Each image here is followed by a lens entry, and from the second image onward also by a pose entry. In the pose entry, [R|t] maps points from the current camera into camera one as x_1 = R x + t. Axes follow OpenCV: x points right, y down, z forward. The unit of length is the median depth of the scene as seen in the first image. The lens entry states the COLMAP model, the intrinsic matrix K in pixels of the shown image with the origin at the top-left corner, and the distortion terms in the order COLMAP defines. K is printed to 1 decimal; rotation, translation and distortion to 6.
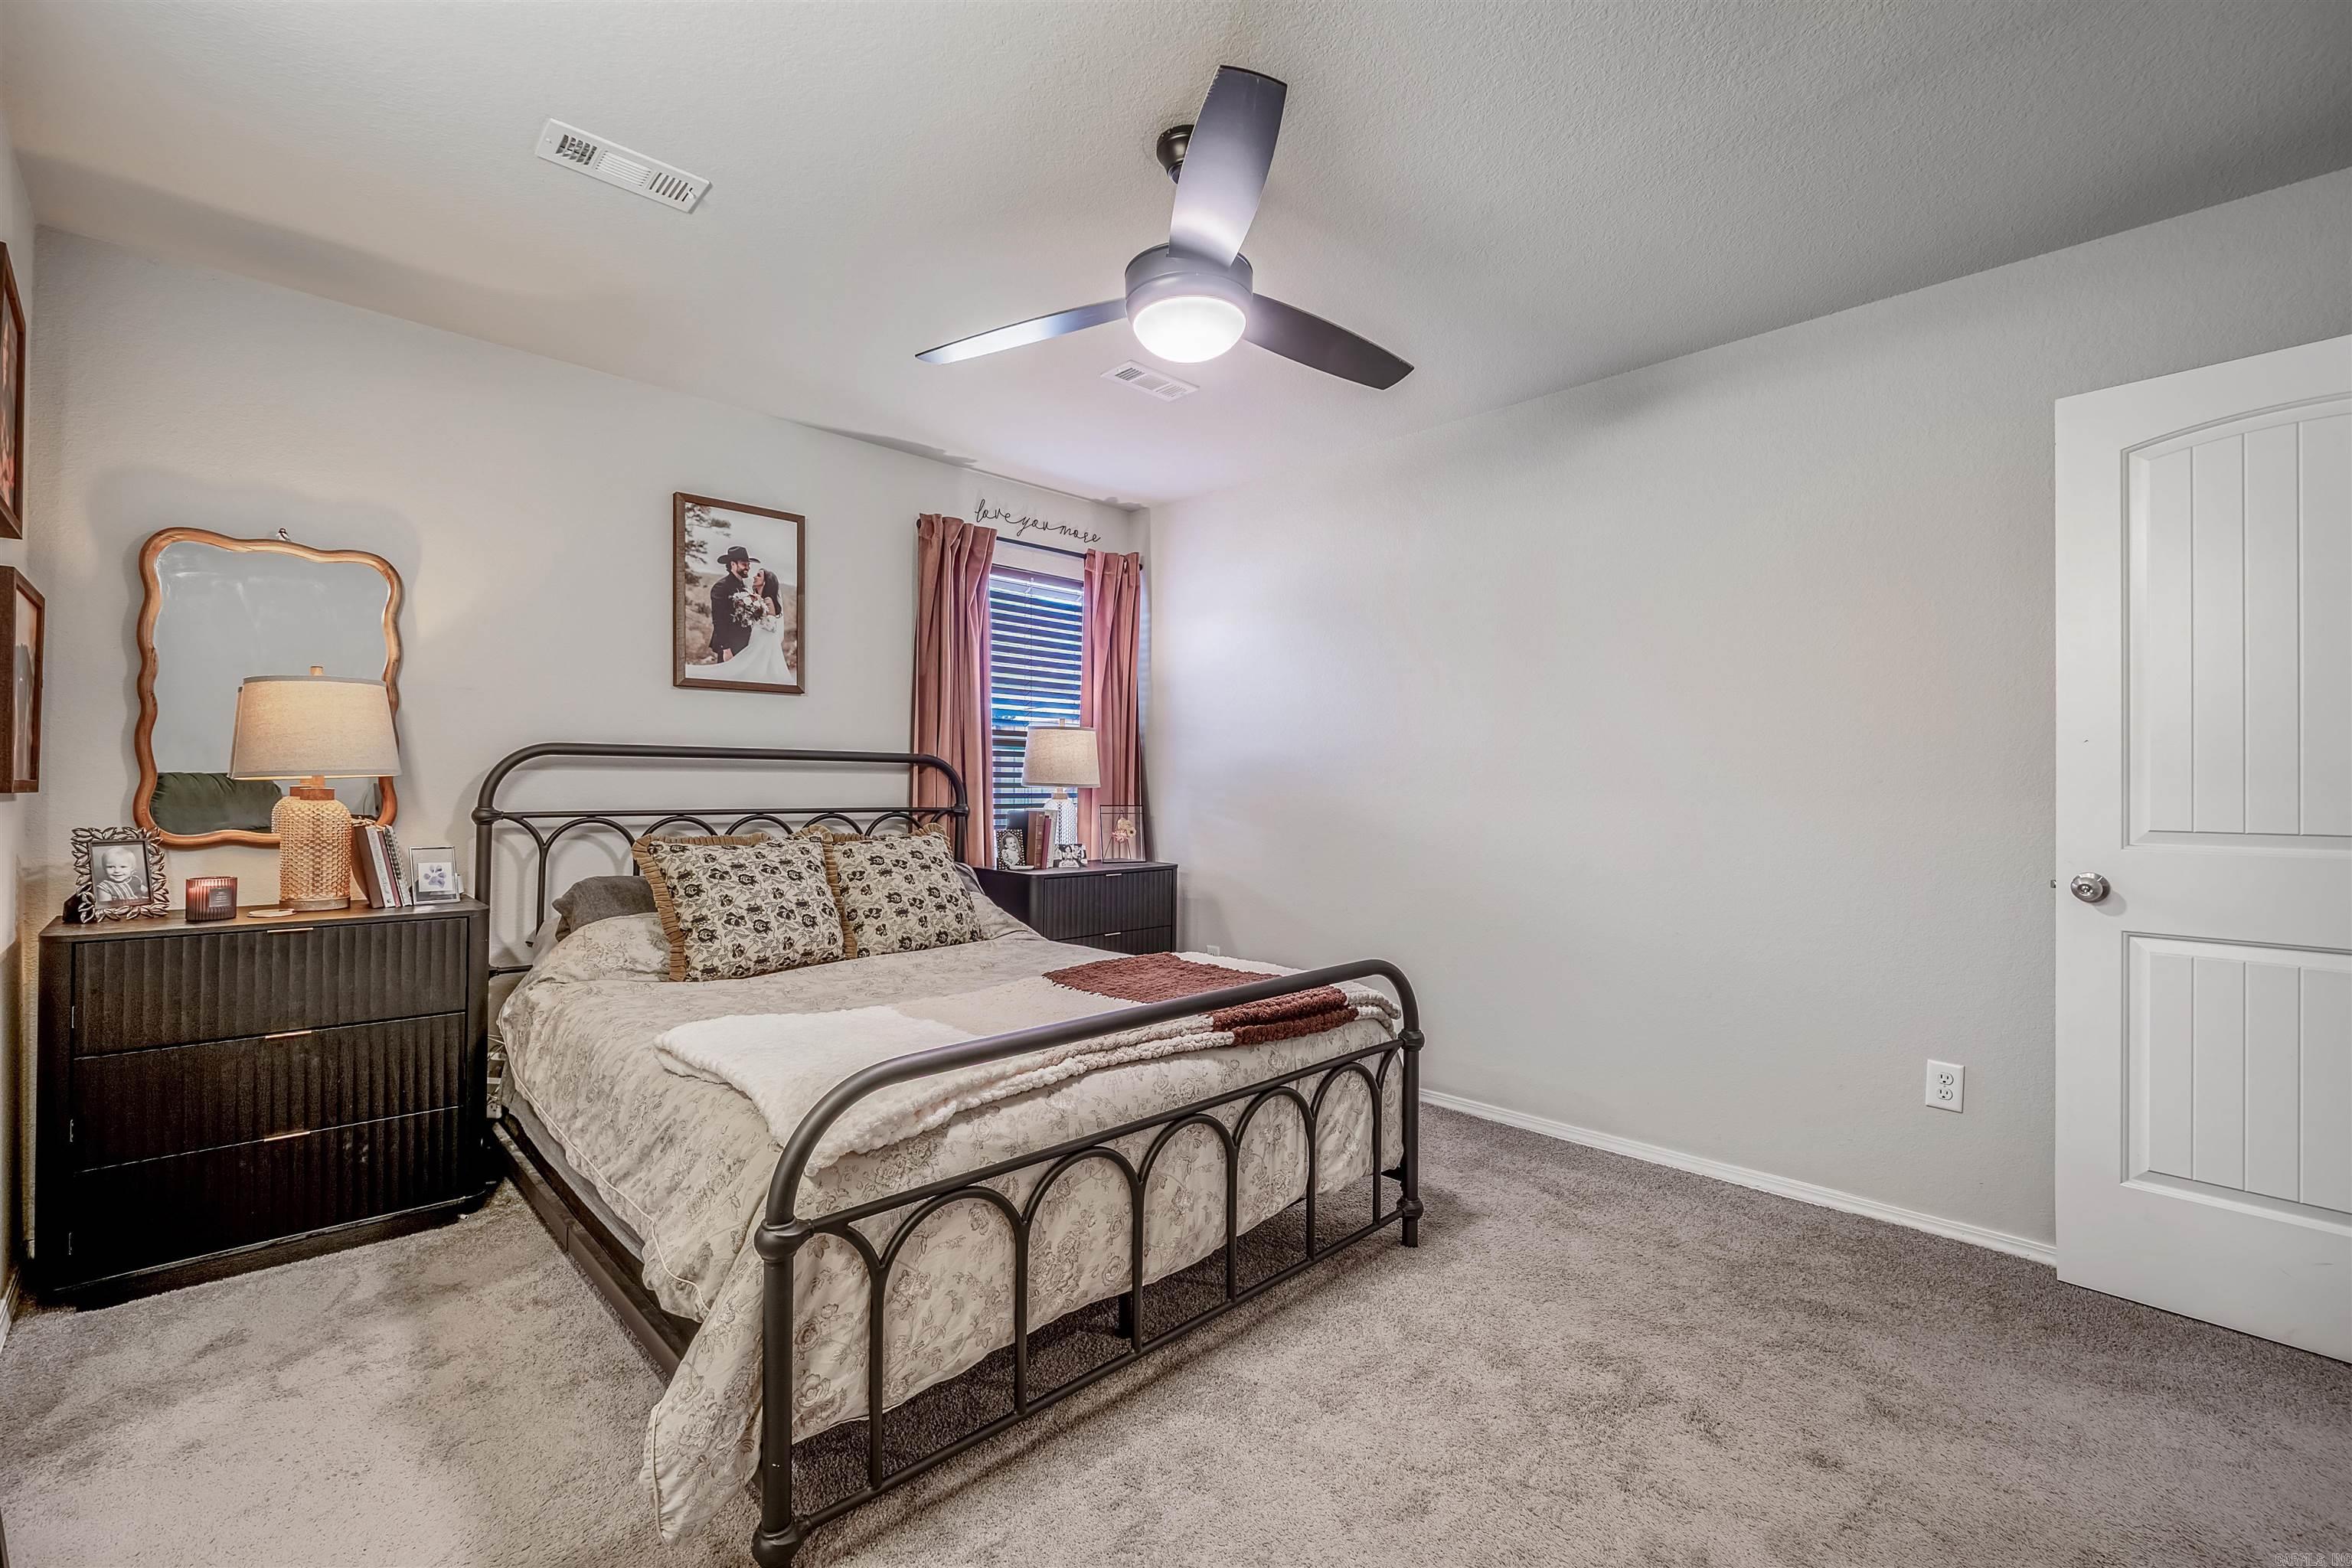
lens RADIAL K [[999.7, 0, 1165.8], [0, 999.7, 779.0], [0, 0, 1]] dist [-0.004066, -0.000308]
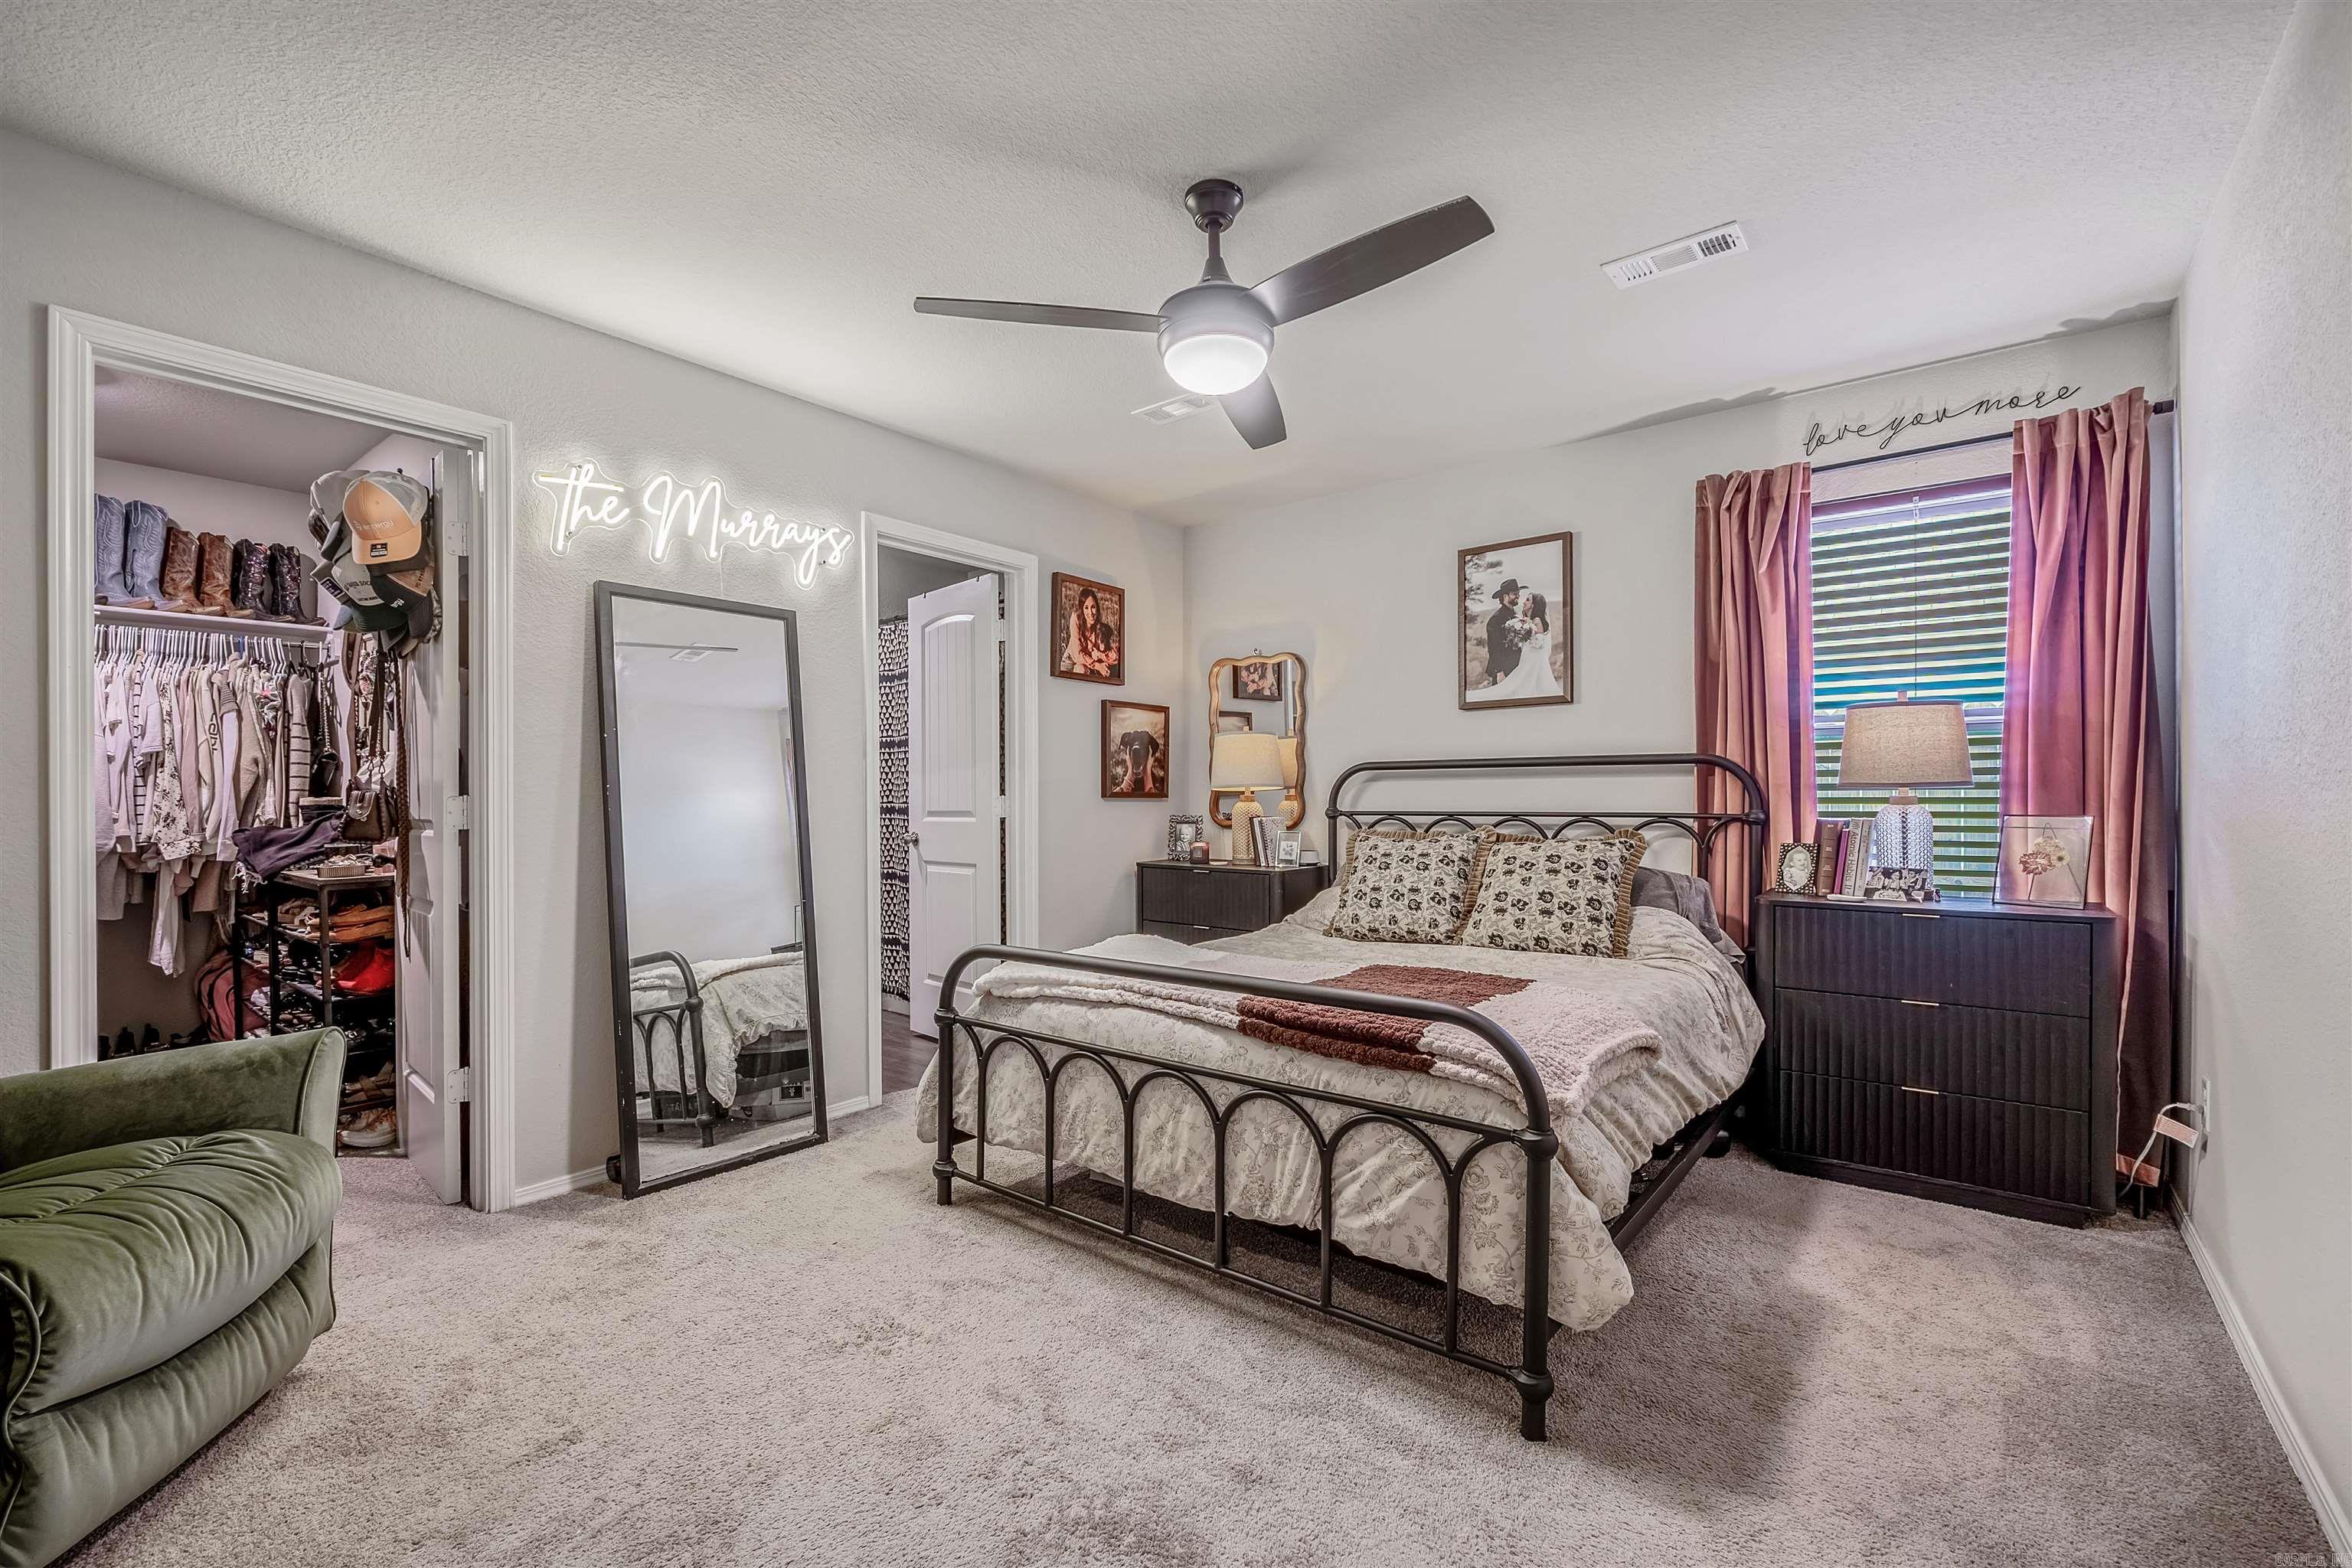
lens RADIAL K [[999.7, 0, 1164.6], [0, 999.7, 804.1], [0, 0, 1]] dist [-0.004066, -0.000308]
pose [[0.119686, -0.001678, -0.992810, 0.668042], [0.009919, 0.999951, -0.000495, 0.018329], [0.992762, -0.009789, 0.119697, 0.492030]]
